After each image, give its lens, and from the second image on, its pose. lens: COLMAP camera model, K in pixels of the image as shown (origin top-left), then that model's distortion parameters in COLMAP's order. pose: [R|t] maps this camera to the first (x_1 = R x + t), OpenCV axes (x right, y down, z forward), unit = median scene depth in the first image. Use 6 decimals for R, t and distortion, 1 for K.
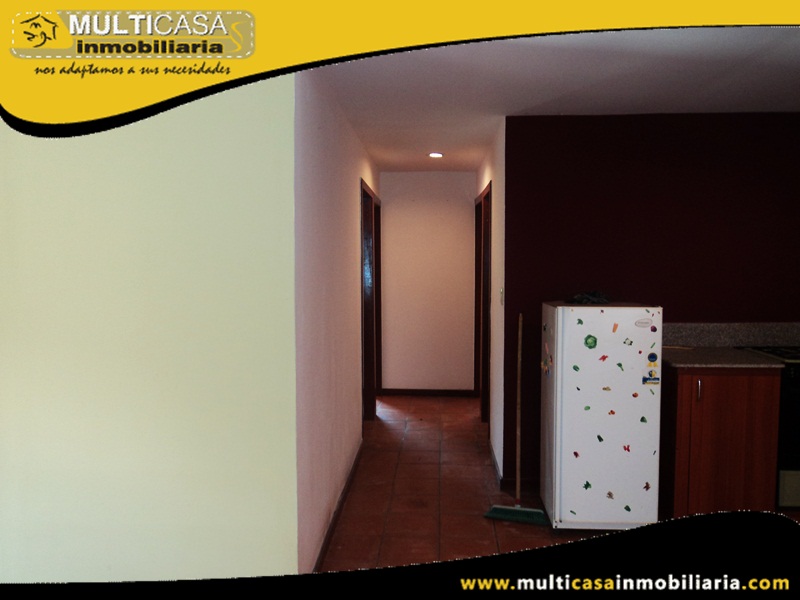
lens RADIAL K [[659.2, 0, 400.0], [0, 659.2, 300.0], [0, 0, 1]] dist [-0.007208, -0.009069]
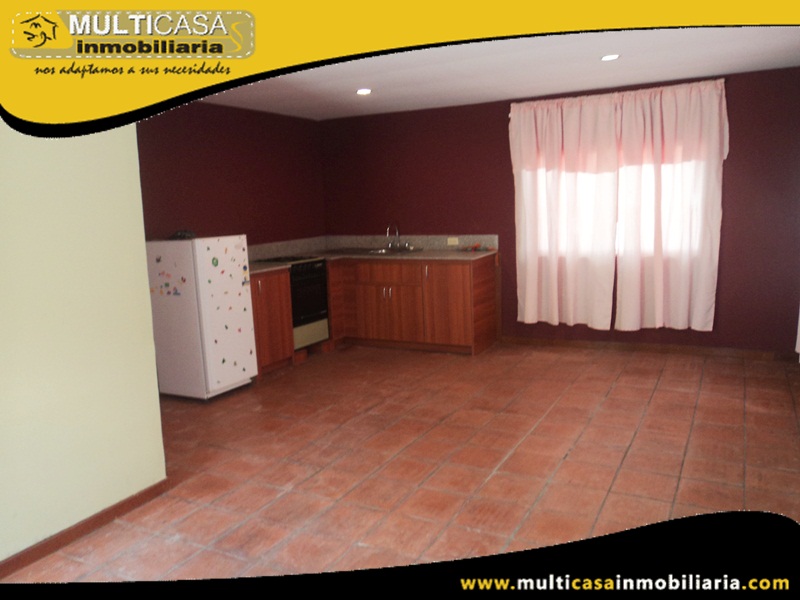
lens RADIAL K [[659.2, 0, 400.0], [0, 659.2, 300.0], [0, 0, 1]] dist [-0.007208, -0.009069]
pose [[0.440161, -0.149778, 0.885339, -0.823182], [0.101624, 0.987964, 0.116616, 0.018640], [-0.892150, 0.038641, 0.450084, -0.008564]]
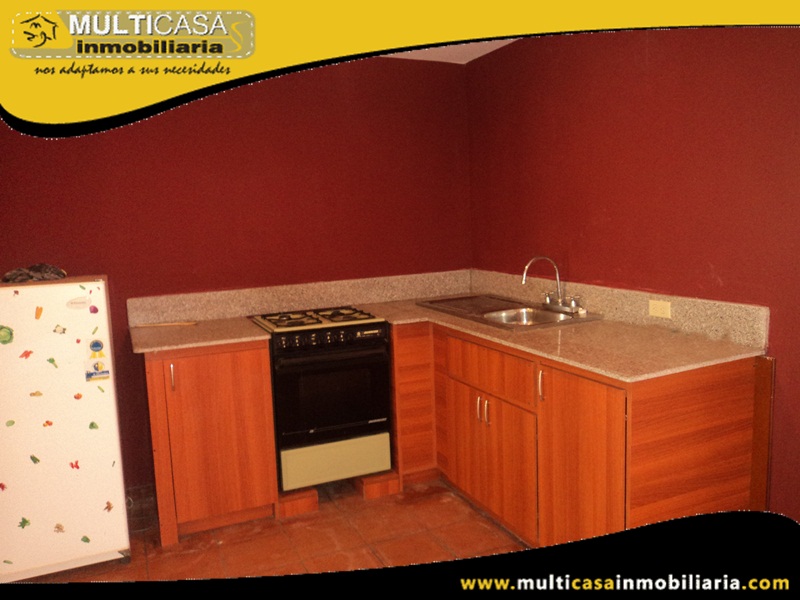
lens RADIAL K [[659.2, 0, 400.0], [0, 659.2, 300.0], [0, 0, 1]] dist [-0.007208, -0.009069]
pose [[0.889137, -0.087658, 0.449167, 0.356880], [0.063046, 0.995588, 0.069495, 0.001319], [-0.453277, -0.033472, 0.890741, 0.141699]]
